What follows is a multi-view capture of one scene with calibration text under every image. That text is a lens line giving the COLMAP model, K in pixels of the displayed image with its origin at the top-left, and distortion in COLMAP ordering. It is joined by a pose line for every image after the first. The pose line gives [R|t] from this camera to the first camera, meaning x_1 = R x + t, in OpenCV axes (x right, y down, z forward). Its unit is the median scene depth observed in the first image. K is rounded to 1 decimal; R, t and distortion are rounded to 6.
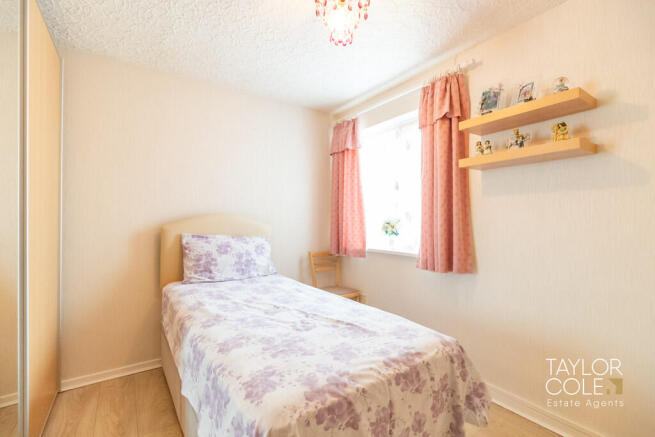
lens RADIAL K [[287.6, 0, 330.2], [0, 287.6, 218.0], [0, 0, 1]] dist [-0.002564, -0.000048]
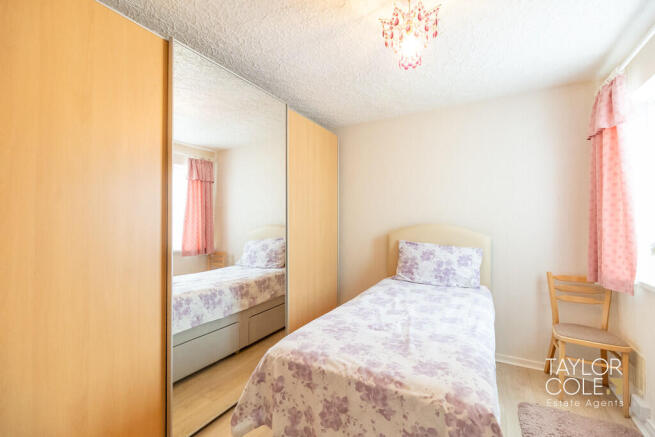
lens RADIAL K [[287.6, 0, 332.6], [0, 287.6, 219.9], [0, 0, 1]] dist [-0.002564, -0.000048]
pose [[0.435216, -0.002079, -0.900324, 0.516644], [0.003706, 0.999993, -0.000517, -0.036284], [0.900318, -0.003112, 0.435221, 0.182660]]
